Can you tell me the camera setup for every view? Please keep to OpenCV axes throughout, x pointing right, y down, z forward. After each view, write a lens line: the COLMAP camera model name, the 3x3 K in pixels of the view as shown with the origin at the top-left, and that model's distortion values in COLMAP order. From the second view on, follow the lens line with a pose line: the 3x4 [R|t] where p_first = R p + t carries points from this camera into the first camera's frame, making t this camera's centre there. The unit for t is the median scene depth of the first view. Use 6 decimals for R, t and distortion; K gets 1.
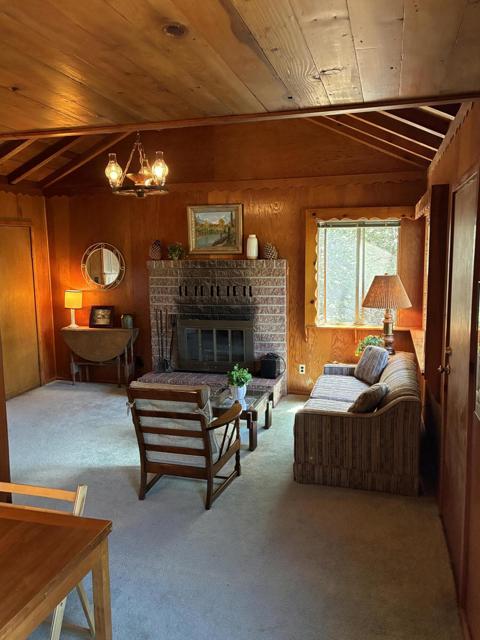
lens RADIAL K [[533.7, 0, 237.2], [0, 533.7, 320.0], [0, 0, 1]] dist [0.106930, -0.333526]
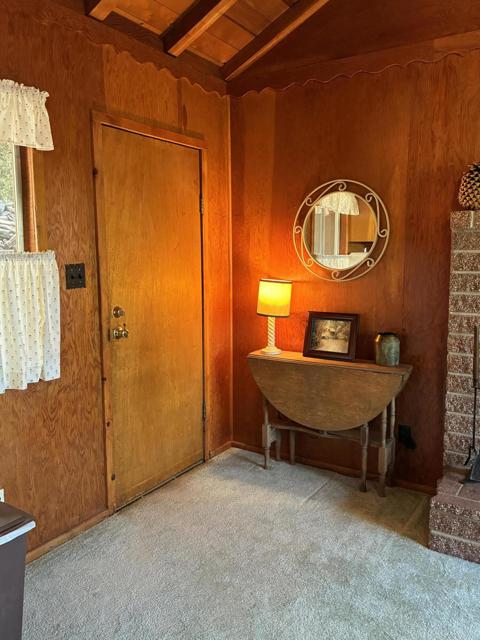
lens RADIAL K [[529.7, 0, 240.0], [0, 529.7, 320.0], [0, 0, 1]] dist [-0.000115, -0.001710]
pose [[0.958652, 0.049280, -0.280281, -0.198635], [-0.051575, 0.998669, -0.000812, -0.015160], [0.279868, 0.015234, 0.959918, 0.525586]]
